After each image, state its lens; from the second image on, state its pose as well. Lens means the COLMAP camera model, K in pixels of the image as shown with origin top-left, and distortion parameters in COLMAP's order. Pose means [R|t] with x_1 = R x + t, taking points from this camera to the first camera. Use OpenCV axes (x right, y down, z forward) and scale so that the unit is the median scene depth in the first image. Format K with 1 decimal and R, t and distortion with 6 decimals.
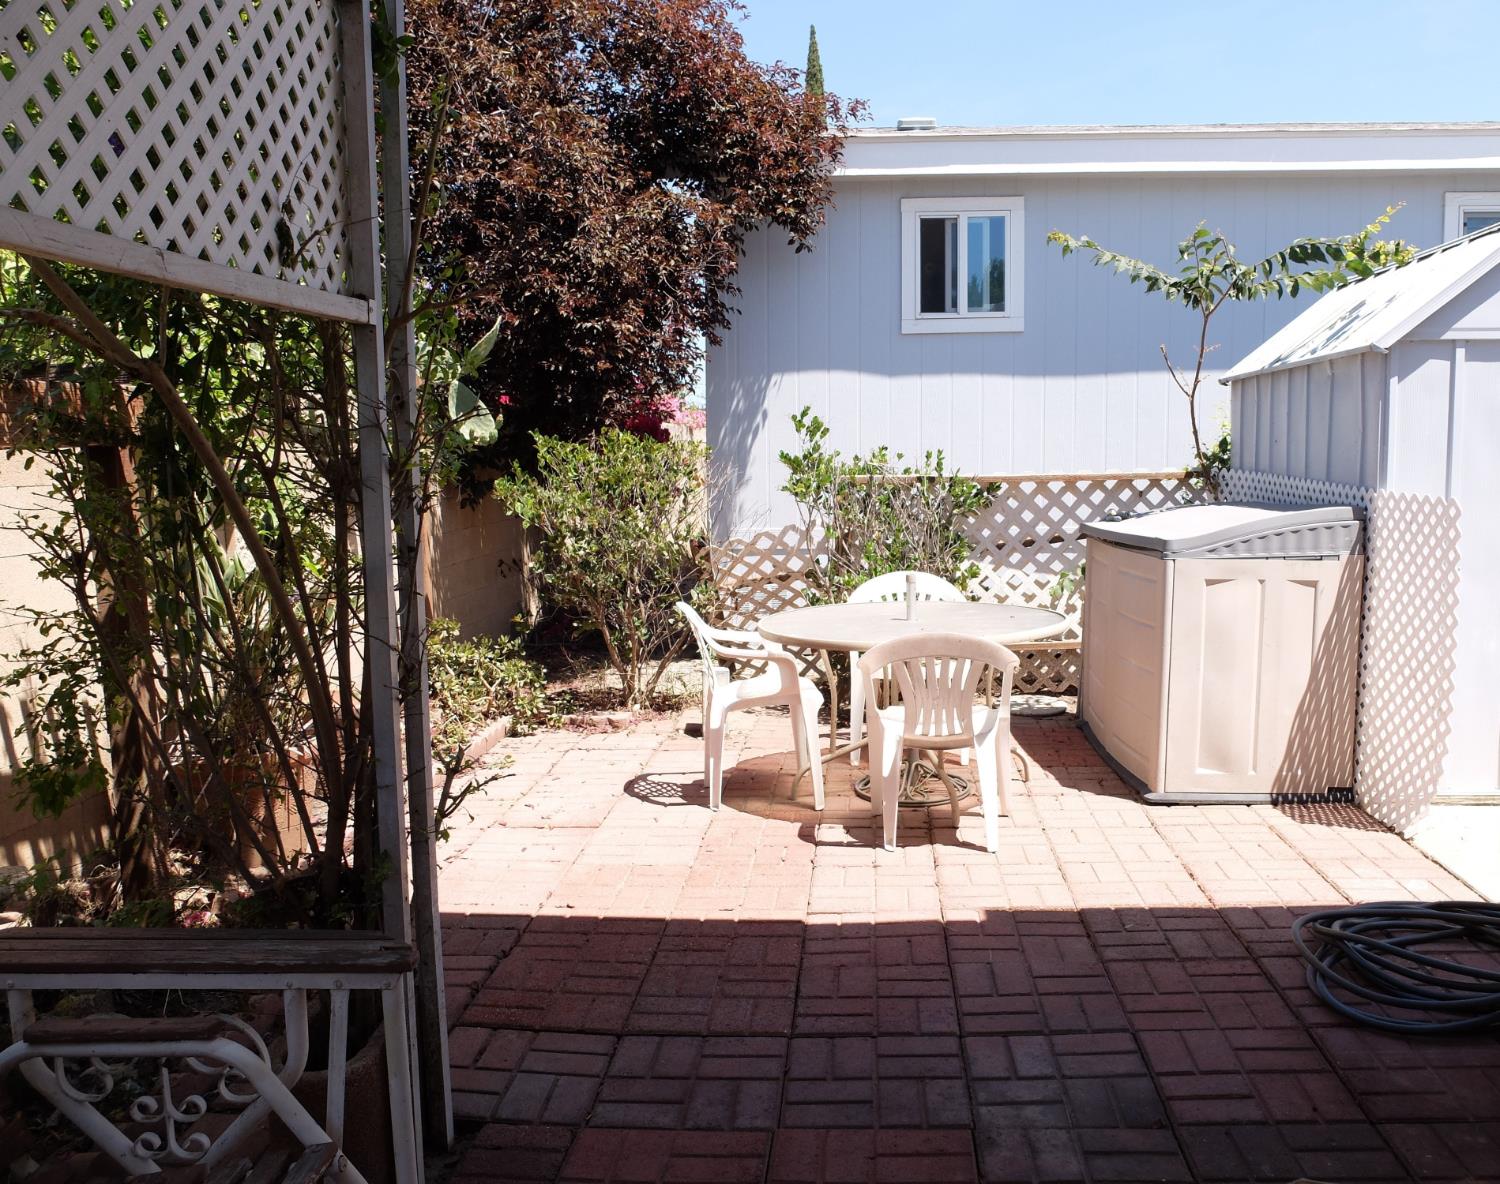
lens RADIAL K [[1430.7, 0, 752.2], [0, 1430.7, 647.7], [0, 0, 1]] dist [0.001671, -0.345490]
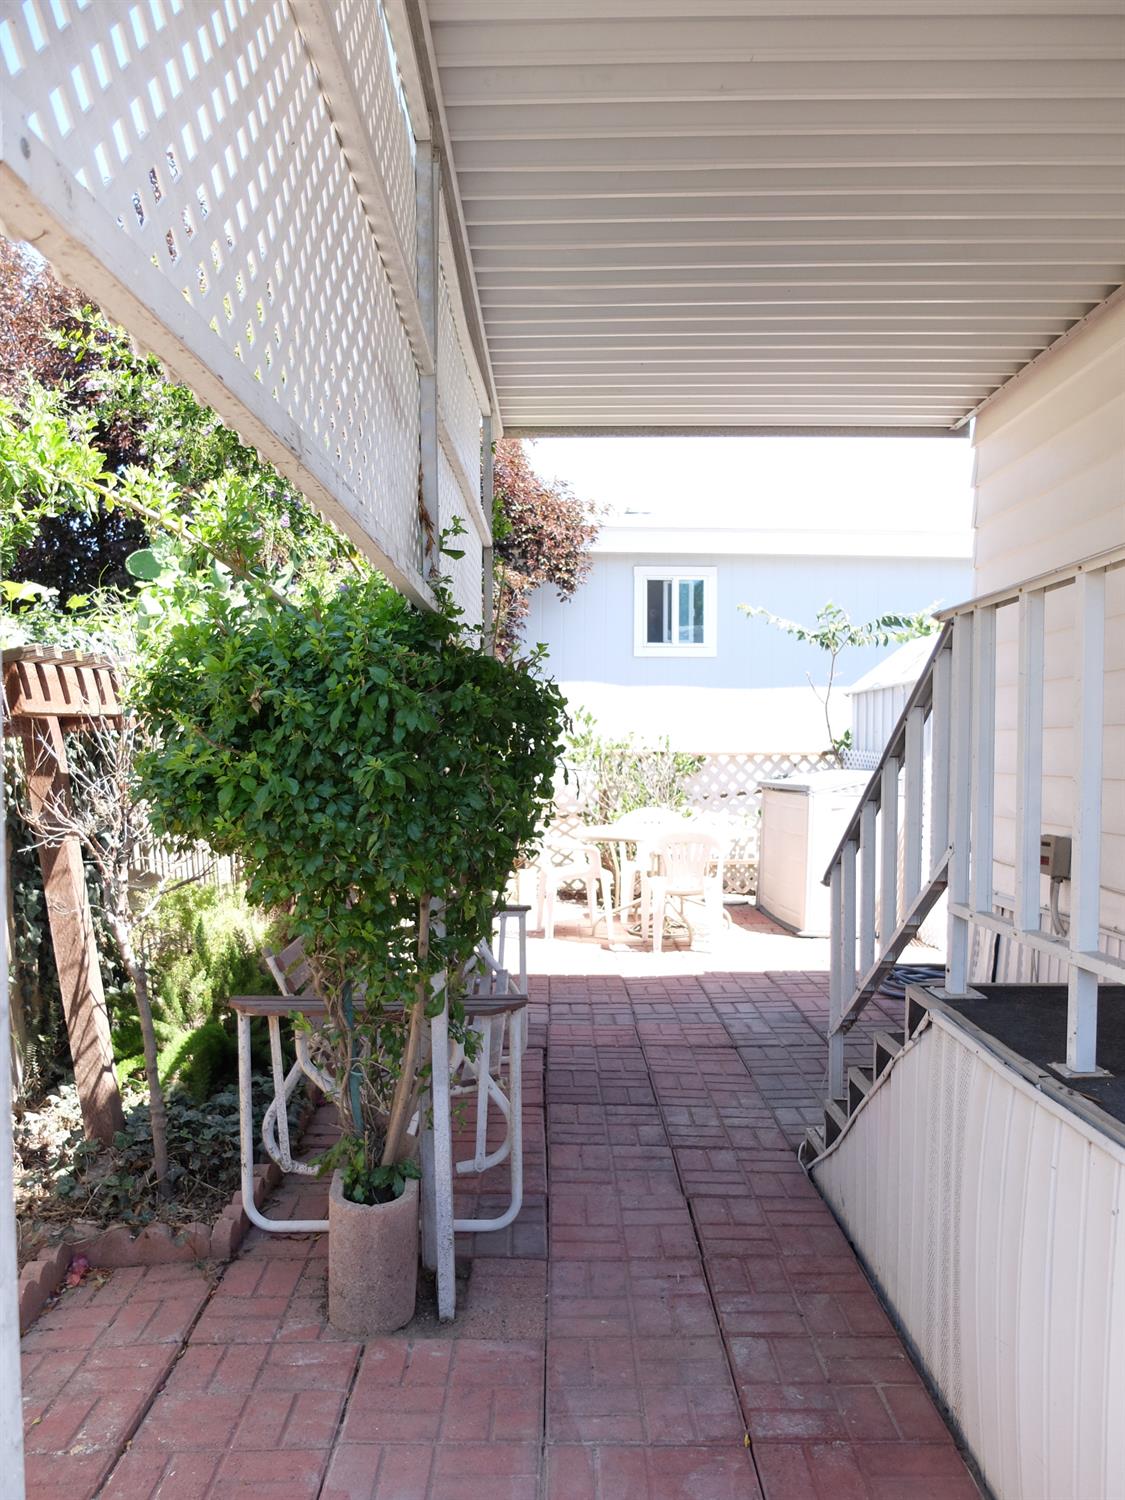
lens RADIAL K [[1189.3, 0, 562.5], [0, 1189.3, 750.0], [0, 0, 1]] dist [-0.065992, 0.054395]
pose [[0.997512, 0.019974, 0.067608, -0.069457], [-0.011289, 0.991904, -0.126484, 0.042885], [-0.069587, 0.125406, 0.989662, -0.267597]]
